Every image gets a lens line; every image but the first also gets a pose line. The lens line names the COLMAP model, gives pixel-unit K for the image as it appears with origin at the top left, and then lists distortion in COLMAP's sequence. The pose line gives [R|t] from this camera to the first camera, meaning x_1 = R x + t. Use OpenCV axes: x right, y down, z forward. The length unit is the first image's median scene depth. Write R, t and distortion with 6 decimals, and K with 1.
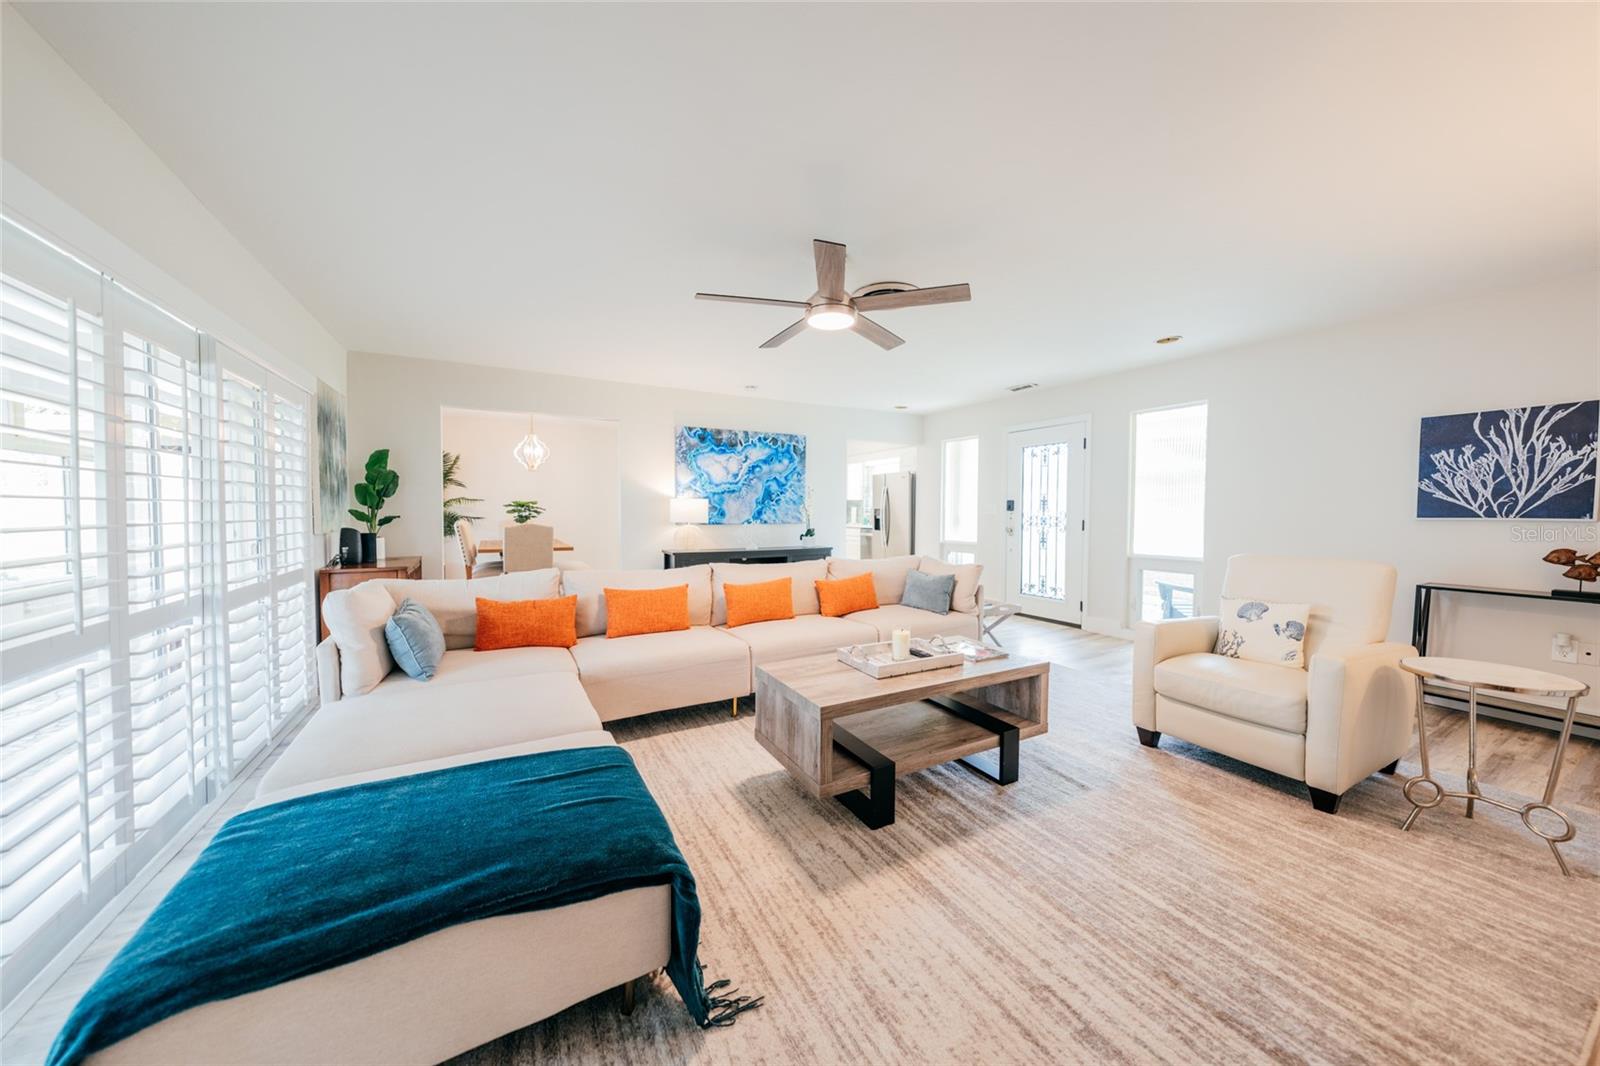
lens RADIAL K [[540.3, 0, 805.9], [0, 540.3, 530.2], [0, 0, 1]] dist [-0.003093, 0.000665]
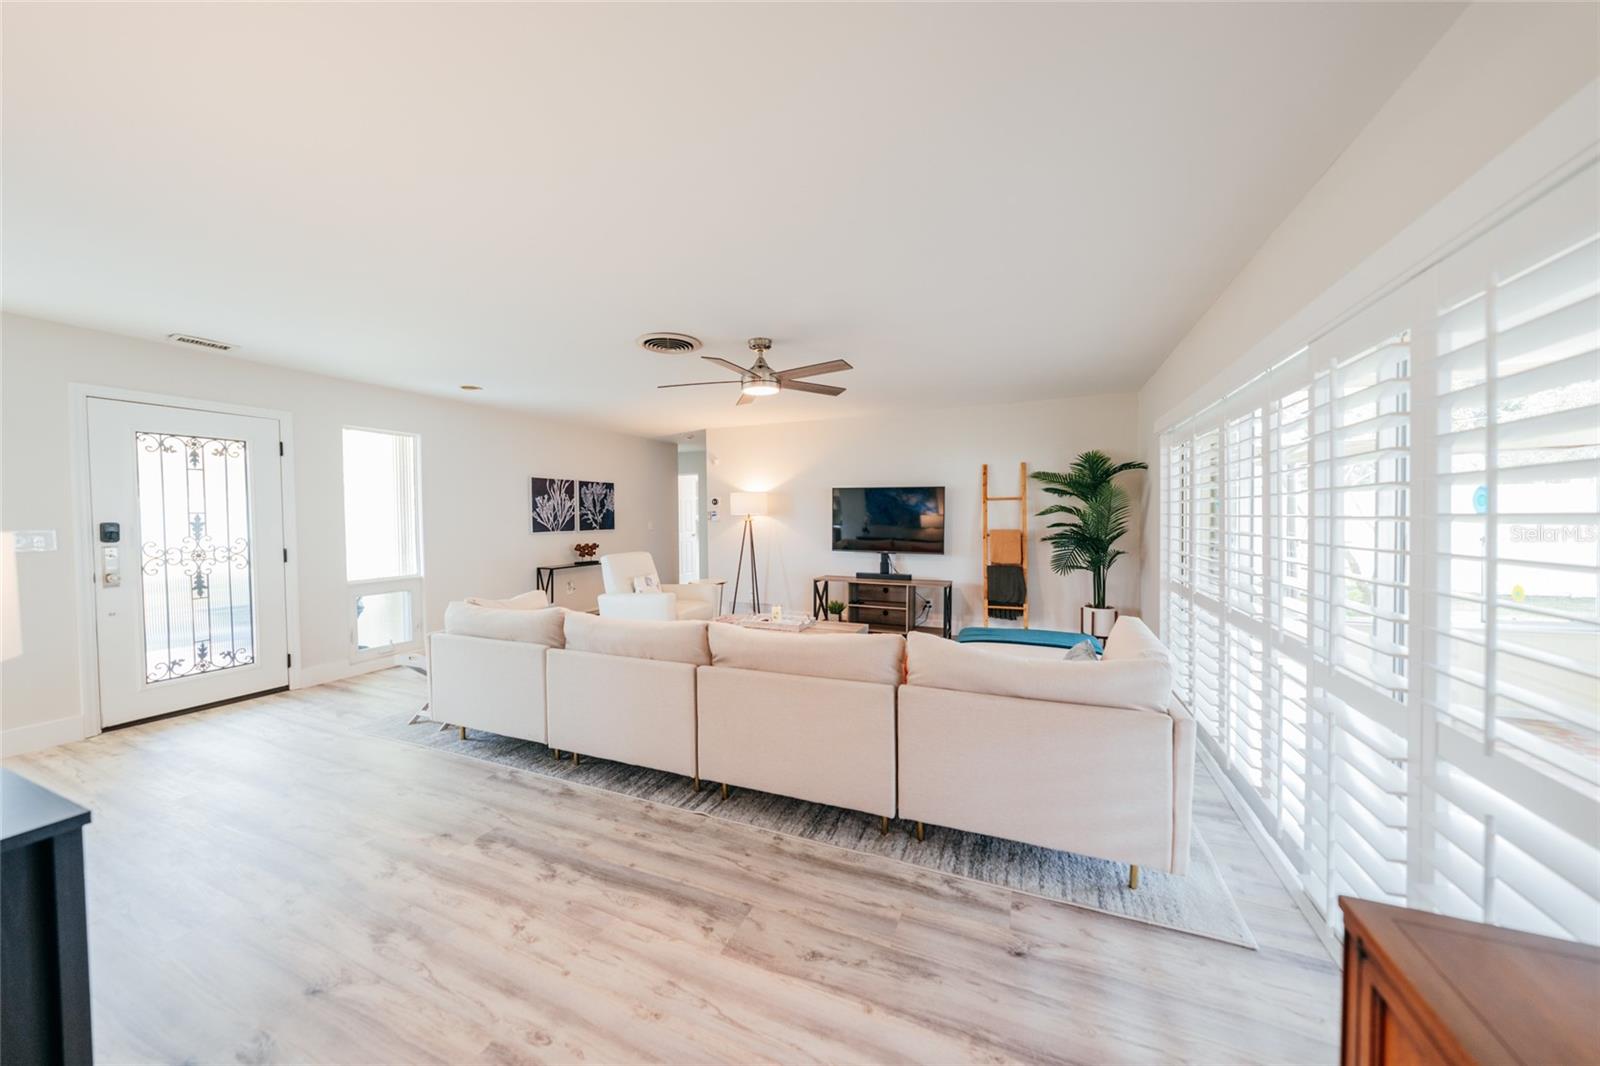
lens RADIAL K [[540.3, 0, 806.0], [0, 540.3, 527.4], [0, 0, 1]] dist [-0.003093, 0.000665]
pose [[-0.609773, -0.019626, 0.792333, -0.588702], [0.029819, 0.998418, 0.047679, -0.068131], [-0.792015, 0.052700, -0.608223, 0.945976]]
